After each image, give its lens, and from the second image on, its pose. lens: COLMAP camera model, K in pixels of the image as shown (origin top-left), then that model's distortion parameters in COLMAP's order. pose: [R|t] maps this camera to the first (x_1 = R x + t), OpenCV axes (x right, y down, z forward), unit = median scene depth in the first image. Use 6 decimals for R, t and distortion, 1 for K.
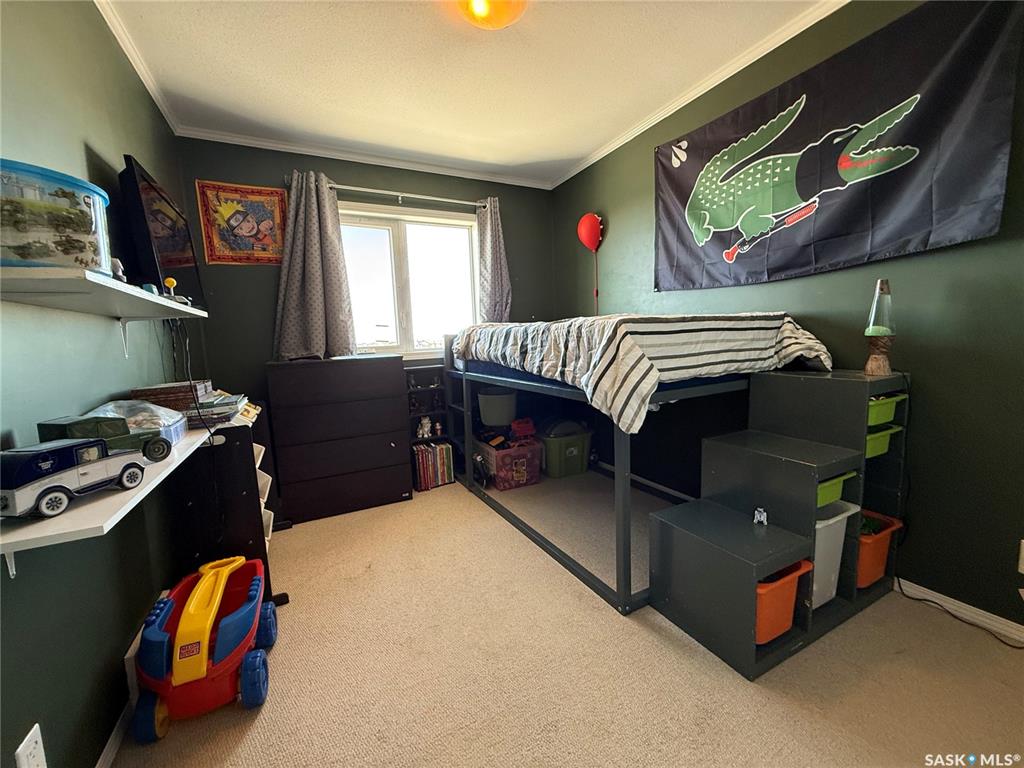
lens RADIAL K [[405.5, 0, 512.9], [0, 405.5, 385.5], [0, 0, 1]] dist [-0.001079, 0.000621]
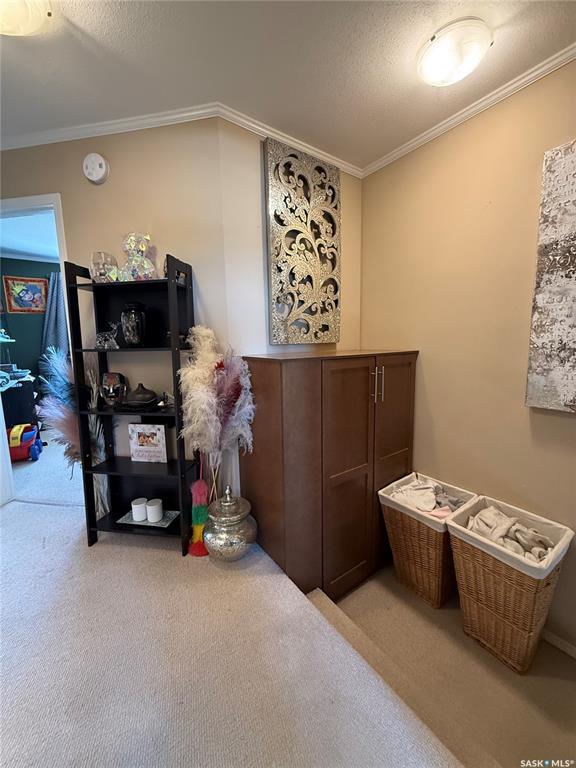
lens RADIAL K [[304.1, 0, 291.0], [0, 304.1, 384.8], [0, 0, 1]] dist [-0.001079, 0.000621]
pose [[0.988513, 0.010602, 0.150764, 0.522516], [-0.013501, 0.999743, 0.018219, 0.043536], [-0.150532, -0.020045, 0.988402, -0.872518]]
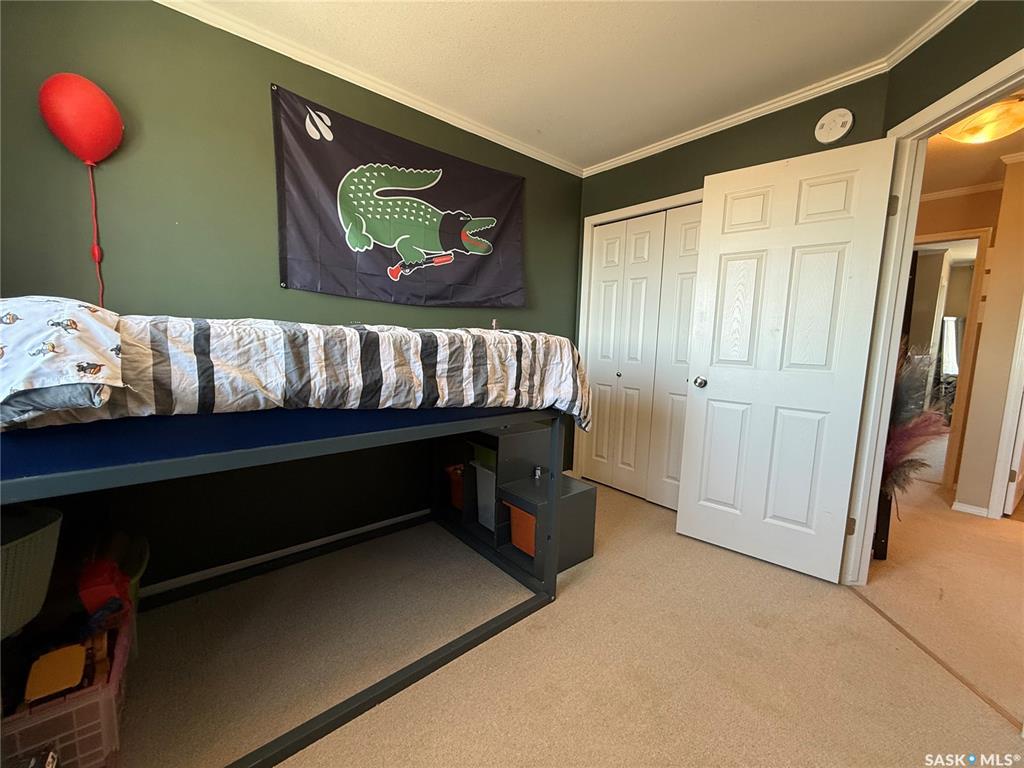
lens RADIAL K [[413.0, 0, 514.0], [0, 413.0, 384.6], [0, 0, 1]] dist [0.000699, 0.000179]
pose [[-0.242220, -0.072046, 0.967543, -0.647673], [0.103733, 0.989600, 0.099658, -0.127201], [-0.964660, 0.124505, -0.232227, 1.103731]]
